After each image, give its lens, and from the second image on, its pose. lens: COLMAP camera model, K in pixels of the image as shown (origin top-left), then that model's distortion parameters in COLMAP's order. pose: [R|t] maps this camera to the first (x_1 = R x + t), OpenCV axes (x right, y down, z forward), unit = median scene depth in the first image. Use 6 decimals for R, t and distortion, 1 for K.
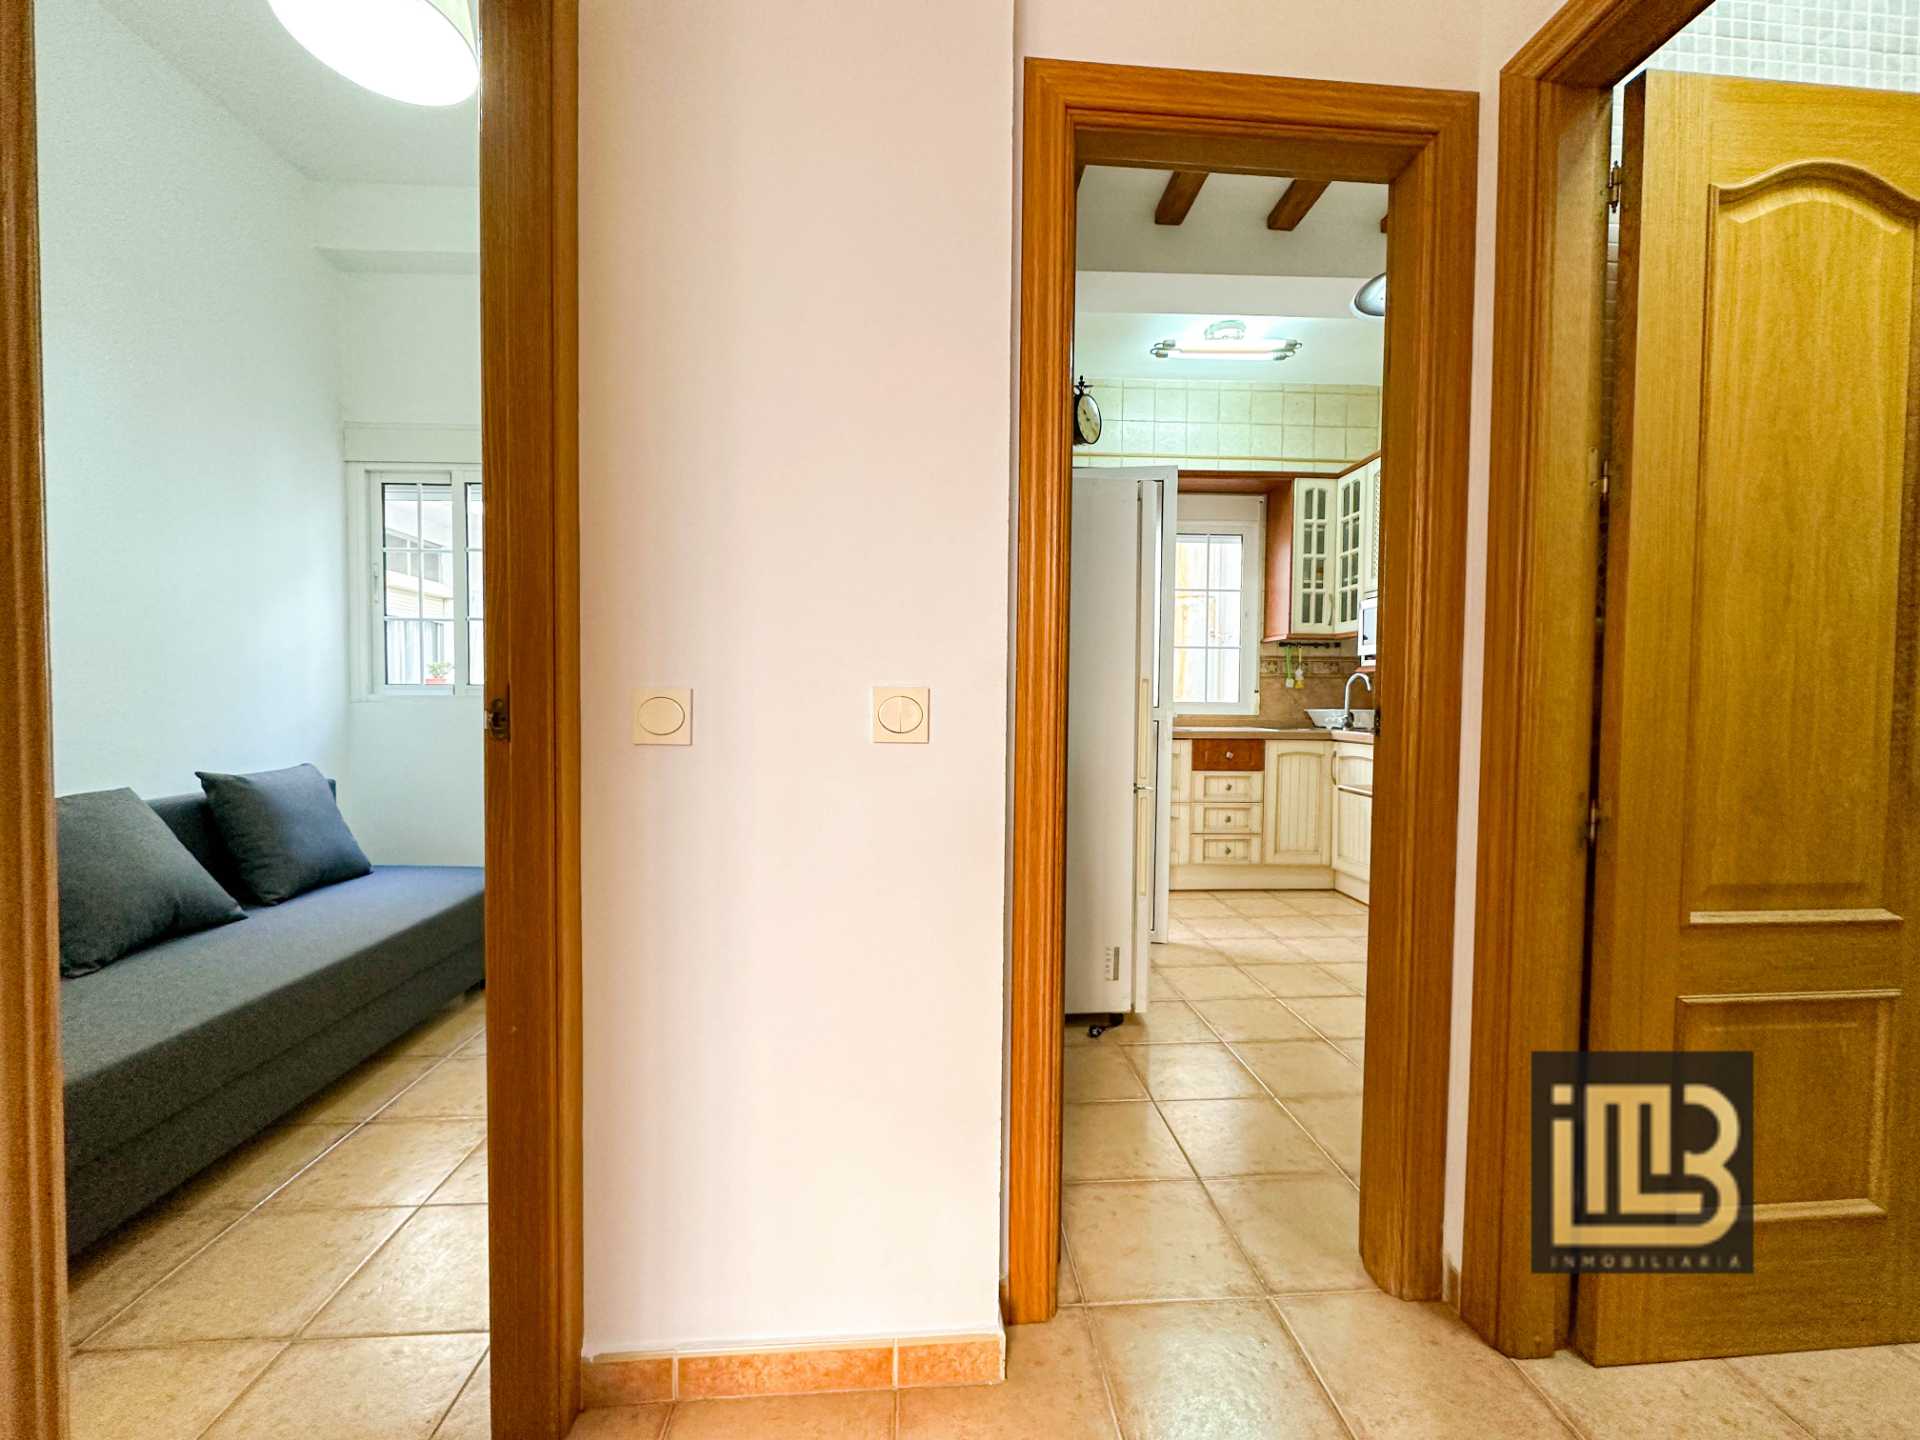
lens RADIAL K [[765.9, 0, 962.8], [0, 765.9, 718.0], [0, 0, 1]] dist [-0.000866, -0.000730]
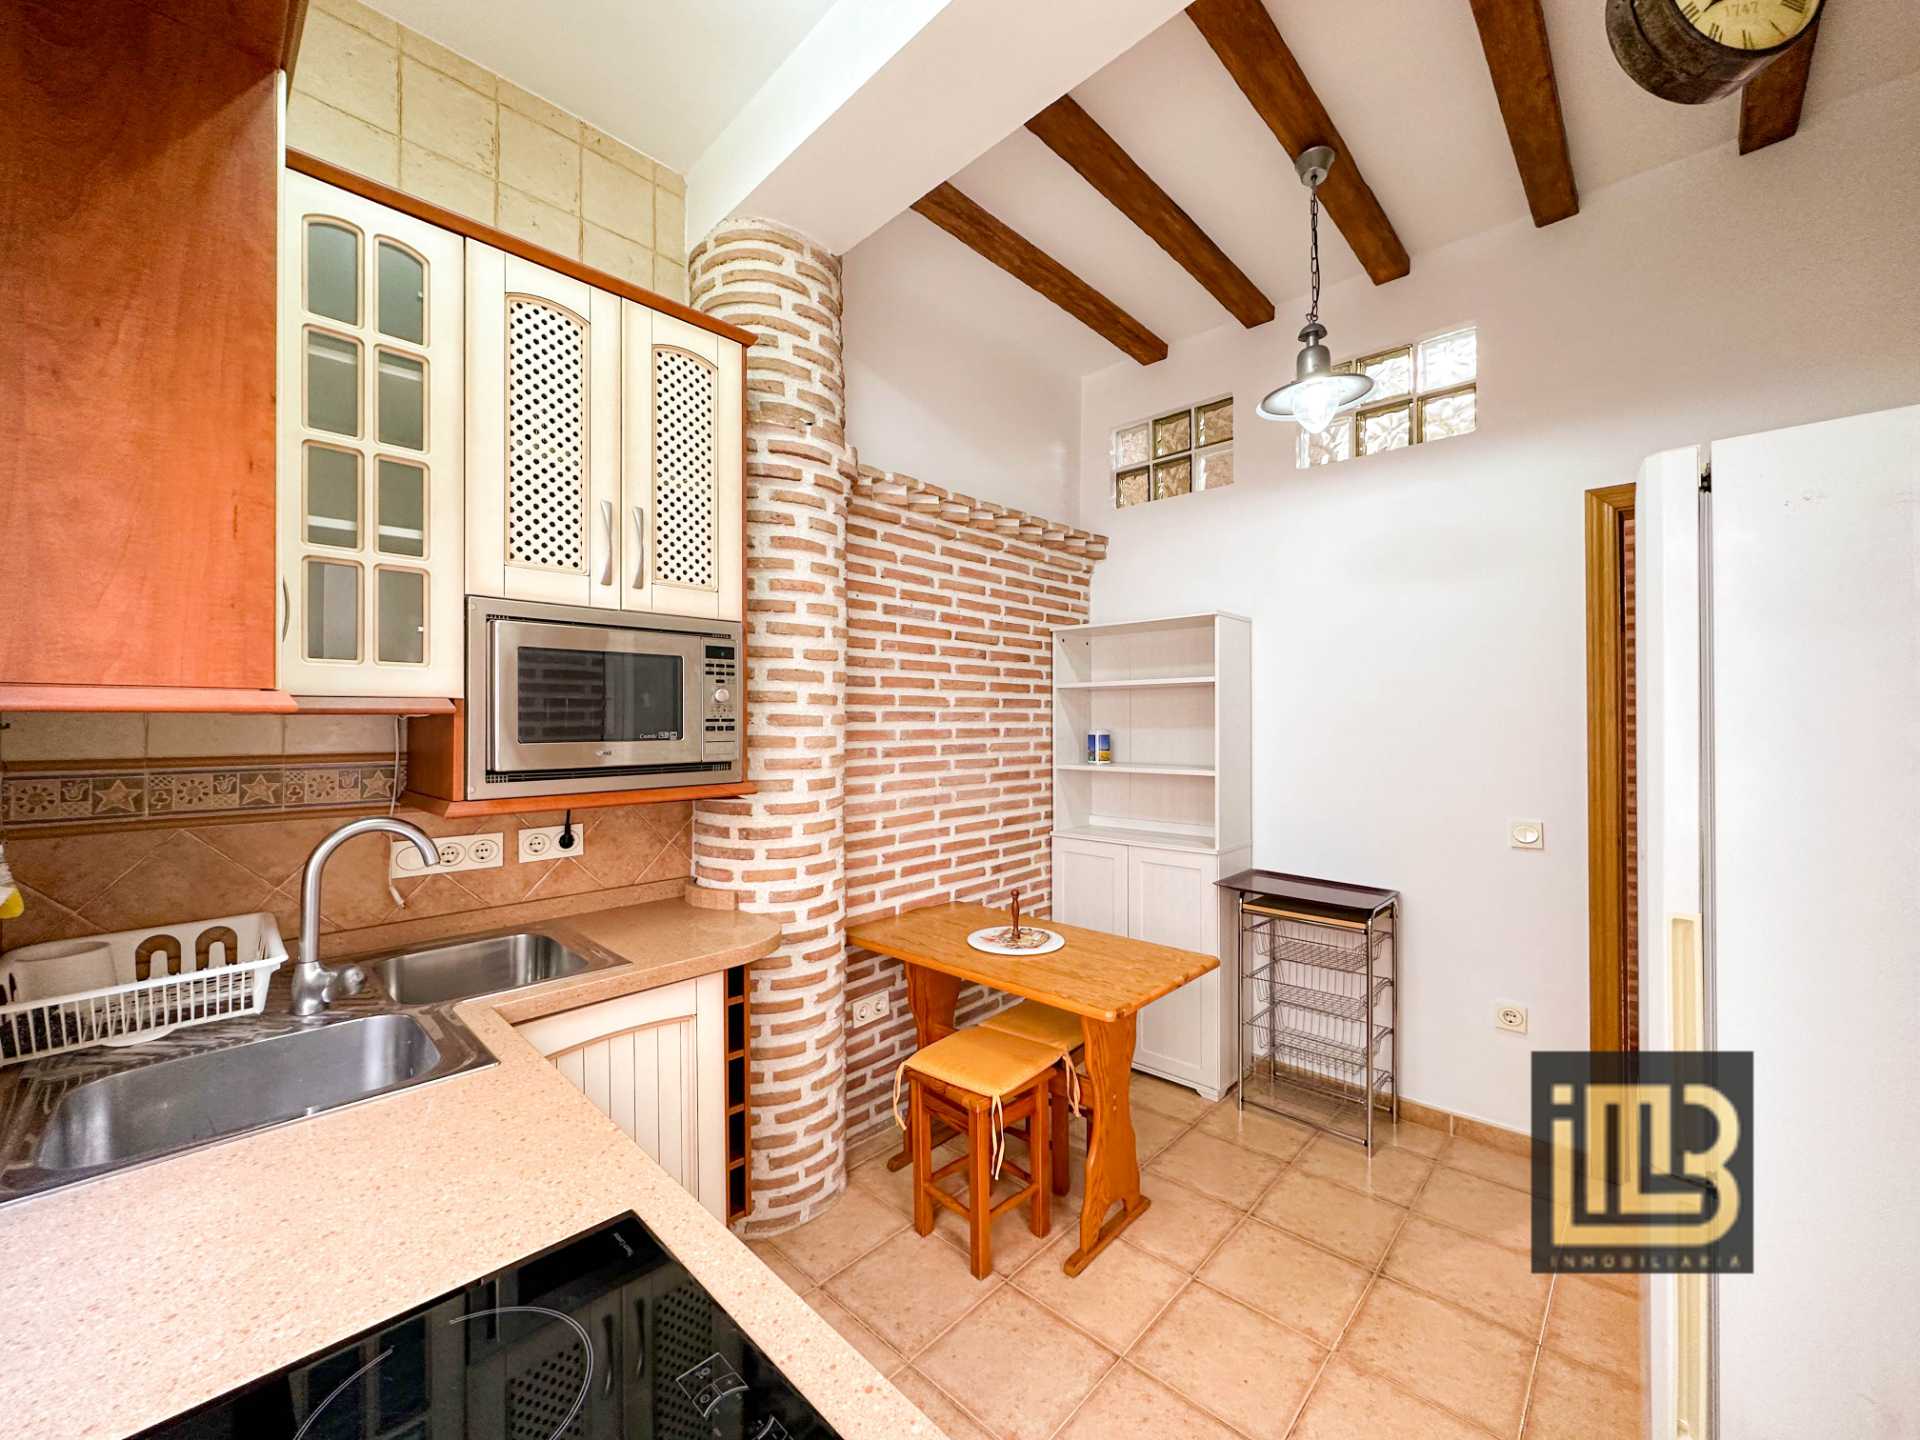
lens RADIAL K [[765.9, 0, 962.0], [0, 765.9, 719.3], [0, 0, 1]] dist [-0.000866, -0.000730]
pose [[-0.681124, -0.002810, 0.732163, 0.102496], [0.019936, 0.999551, 0.022382, -0.104131], [-0.731897, 0.029841, -0.680762, 1.033259]]
